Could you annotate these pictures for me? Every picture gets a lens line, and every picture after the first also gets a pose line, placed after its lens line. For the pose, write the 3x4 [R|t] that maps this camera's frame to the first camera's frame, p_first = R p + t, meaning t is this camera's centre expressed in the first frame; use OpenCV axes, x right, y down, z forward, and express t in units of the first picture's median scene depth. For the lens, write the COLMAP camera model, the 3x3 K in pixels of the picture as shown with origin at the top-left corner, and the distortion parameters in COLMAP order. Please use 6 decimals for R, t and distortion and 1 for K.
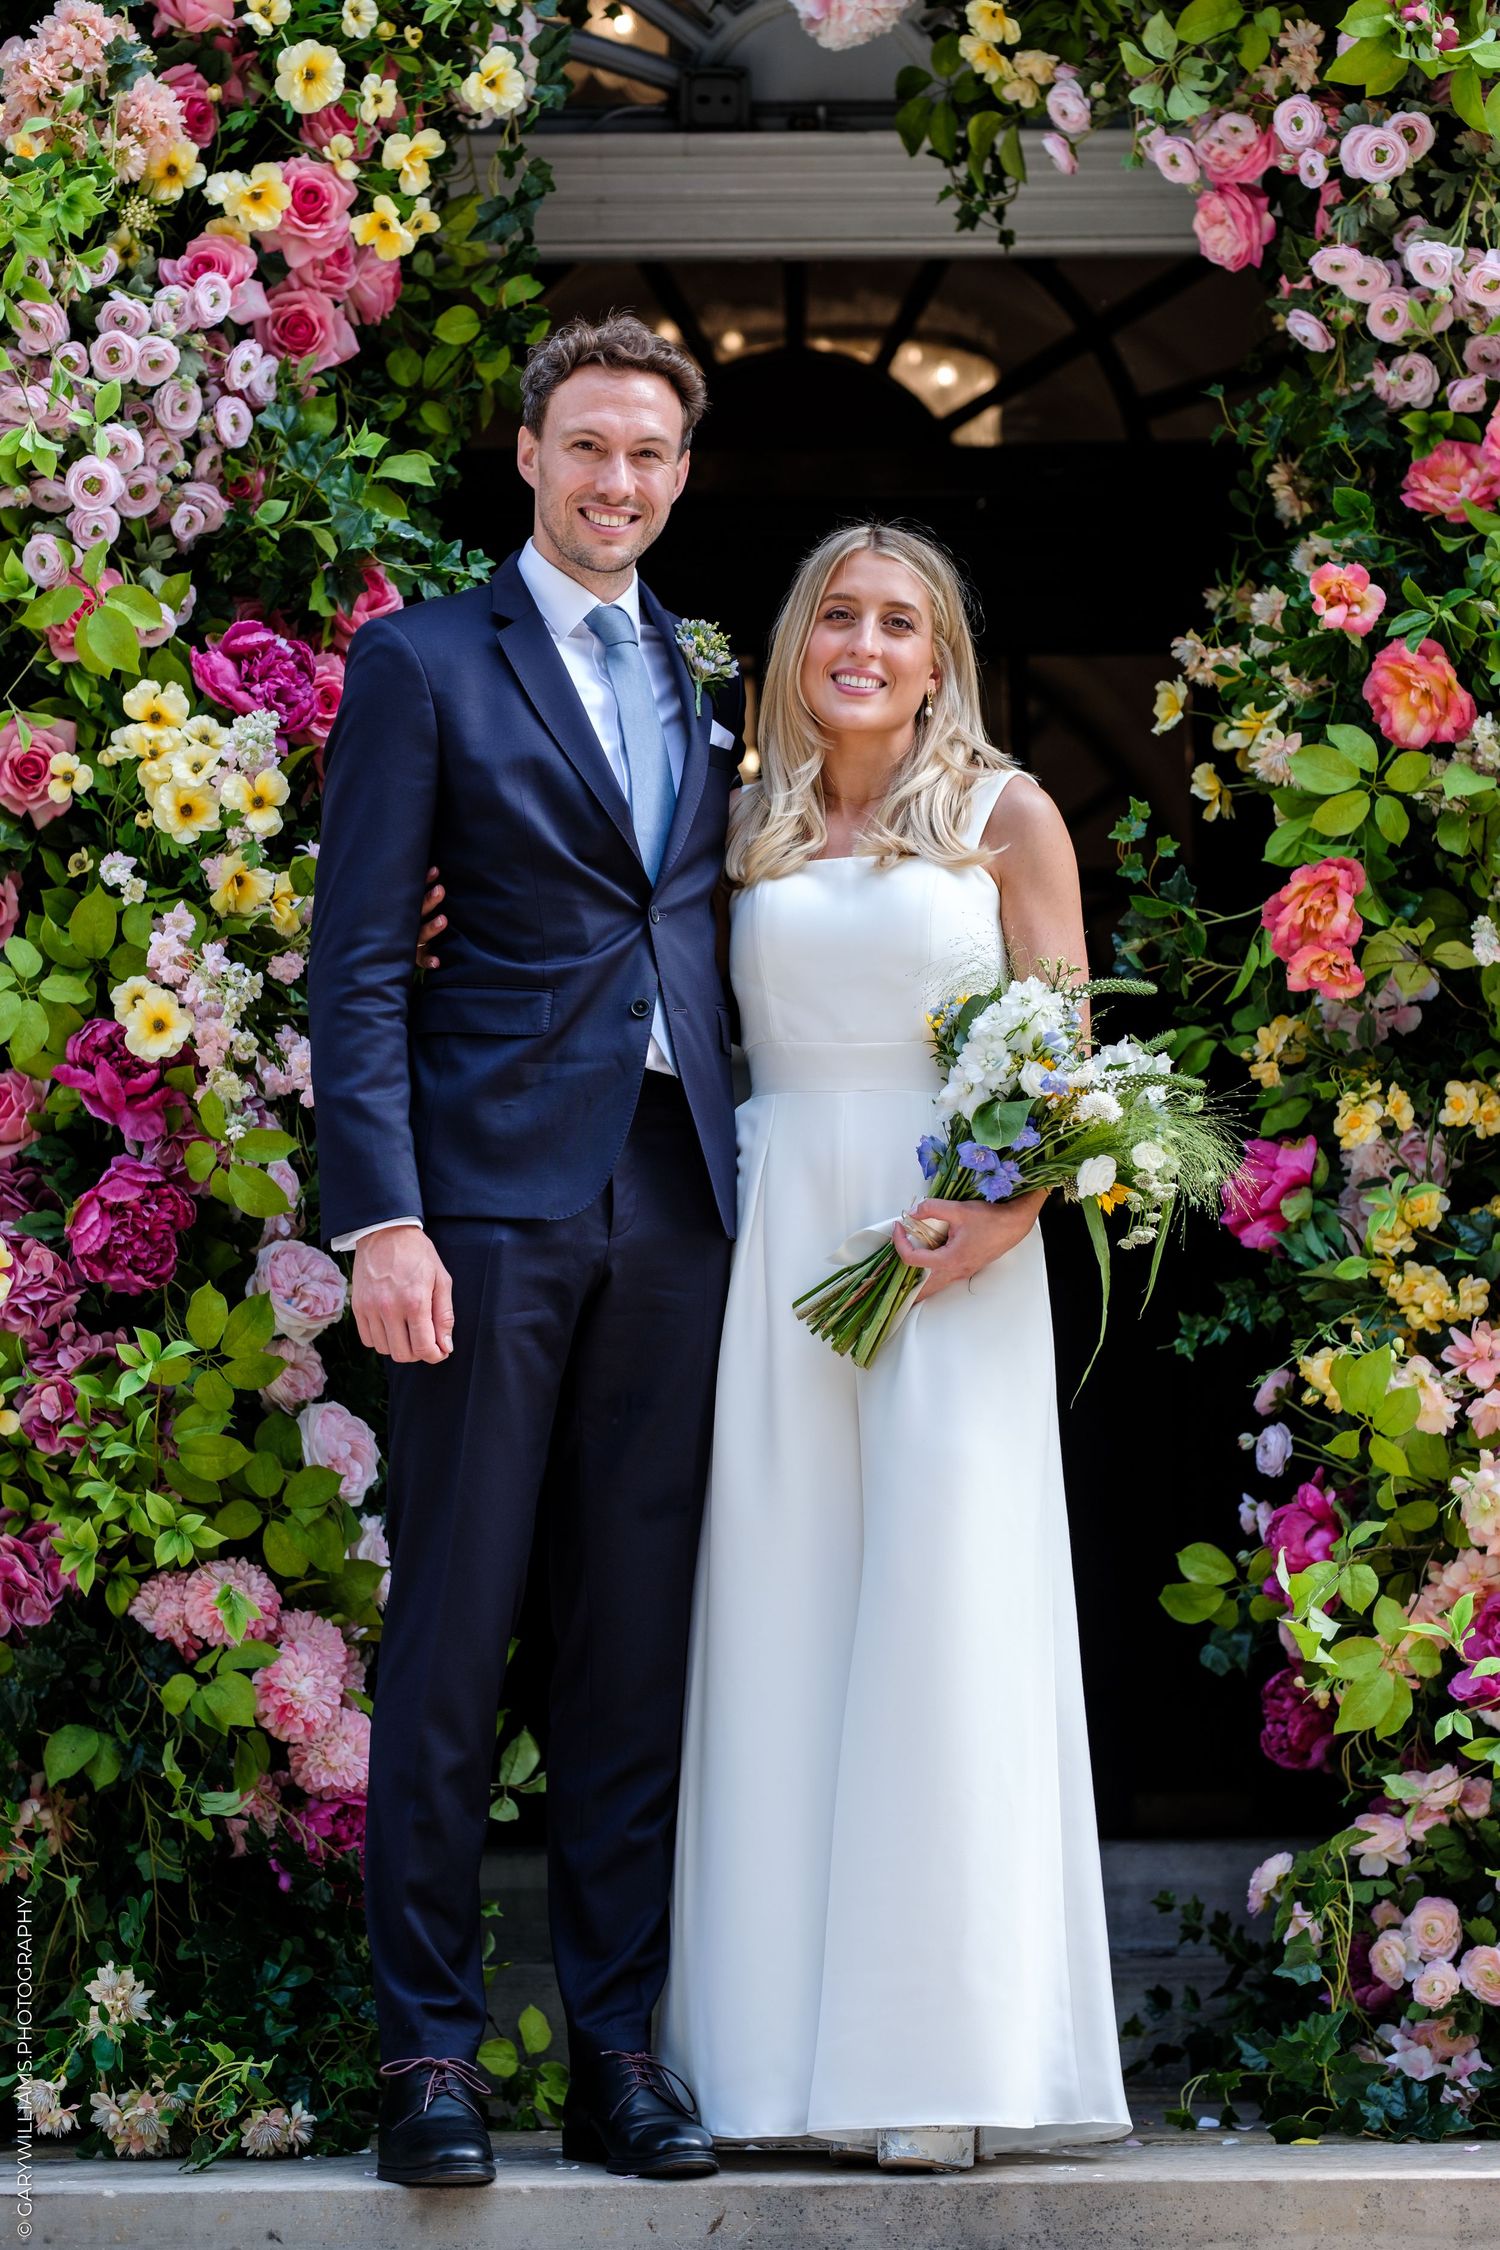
lens RADIAL K [[5333.9, 0, 738.7], [0, 5333.9, 1124.2], [0, 0, 1]] dist [0.086562, 0.000000]
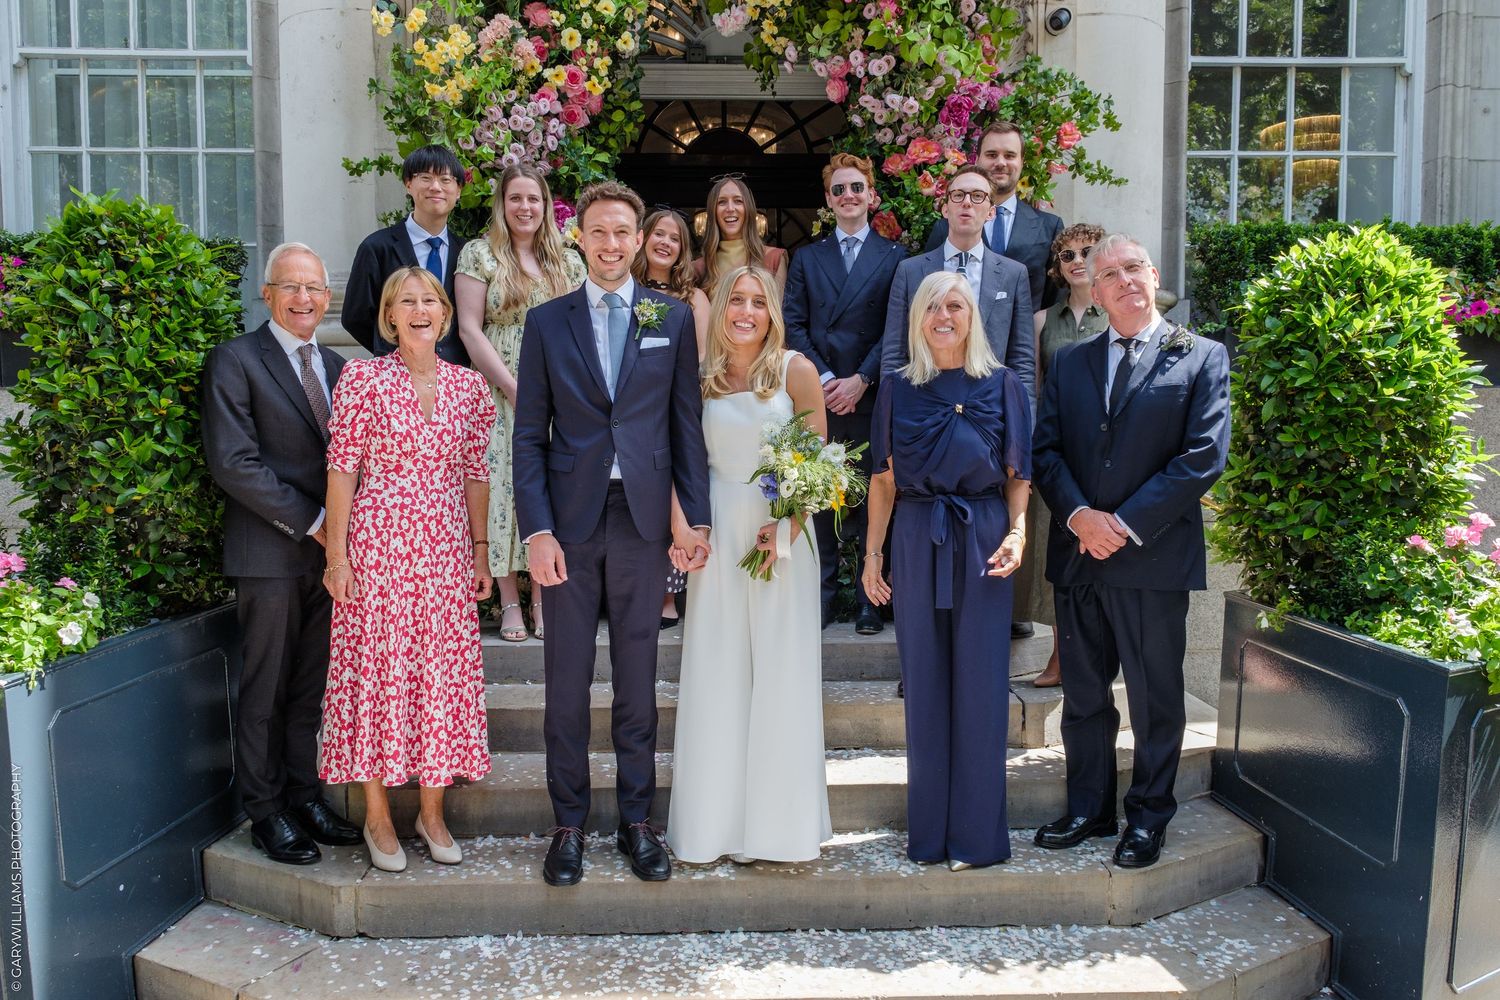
lens RADIAL K [[1105.1, 0, 751.6], [0, 1105.1, 504.6], [0, 0, 1]] dist [0.005939, -0.001506]
pose [[0.999642, 0.005073, 0.026270, 0.018554], [-0.009718, 0.983643, 0.179868, -0.029517], [-0.024928, -0.180059, 0.983340, 0.238283]]
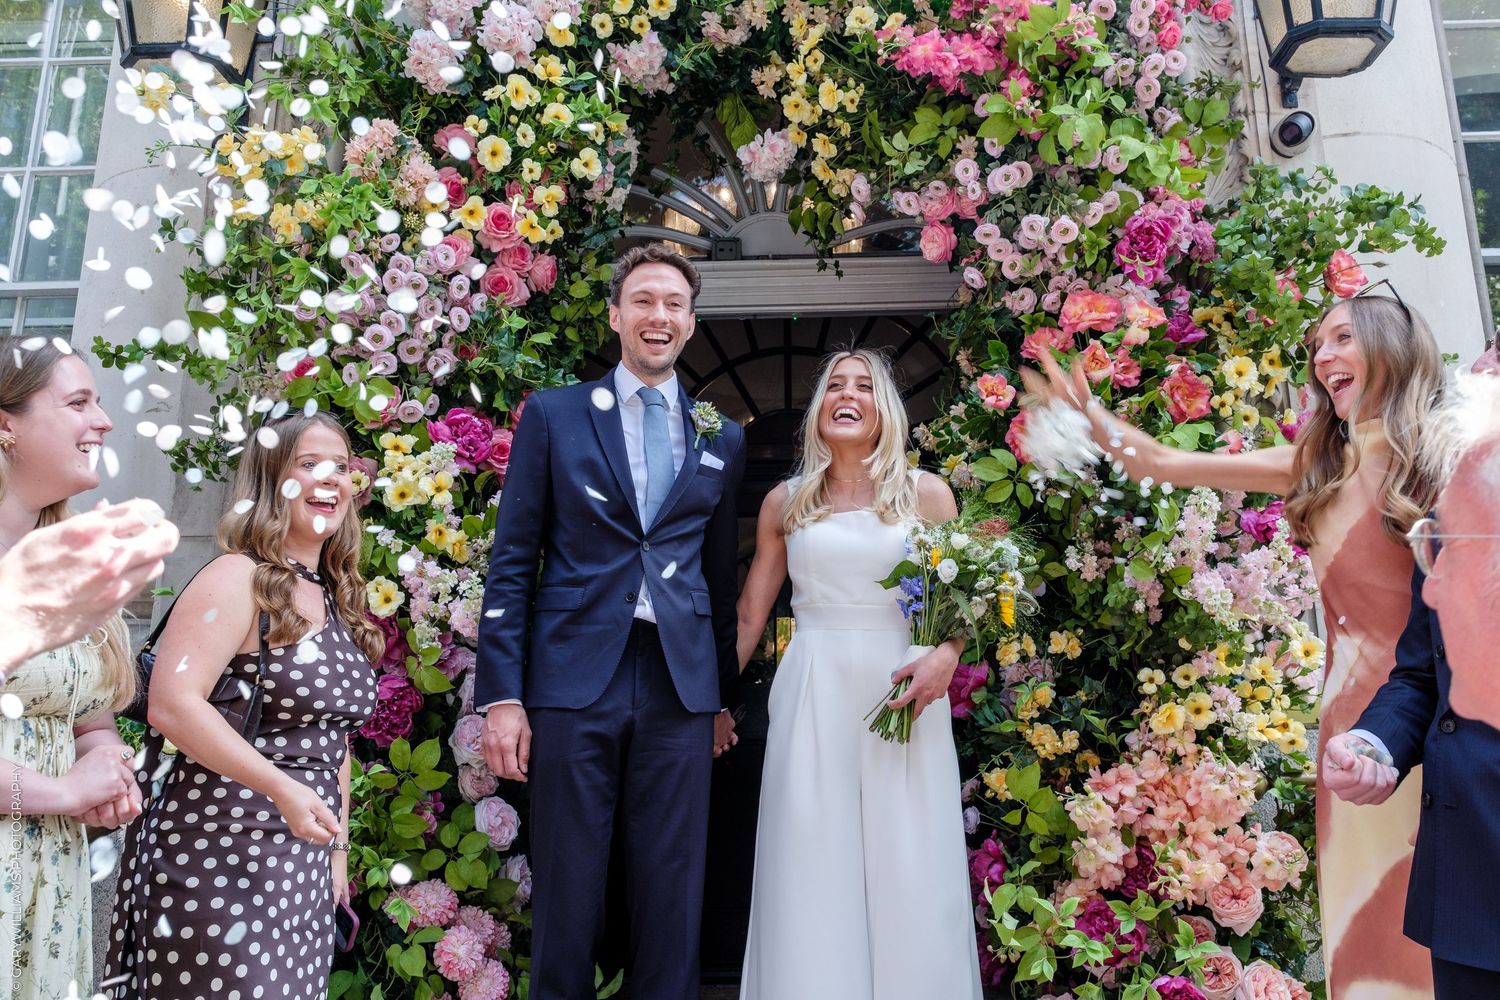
lens RADIAL K [[1378.5, 0, 780.6], [0, 1378.5, 516.7], [0, 0, 1]] dist [-0.001796, 0.000000]
pose [[0.999542, -0.008937, -0.028925, 0.045750], [0.004919, 0.990682, -0.136110, 0.019078], [0.029872, 0.135905, 0.990271, 0.478686]]
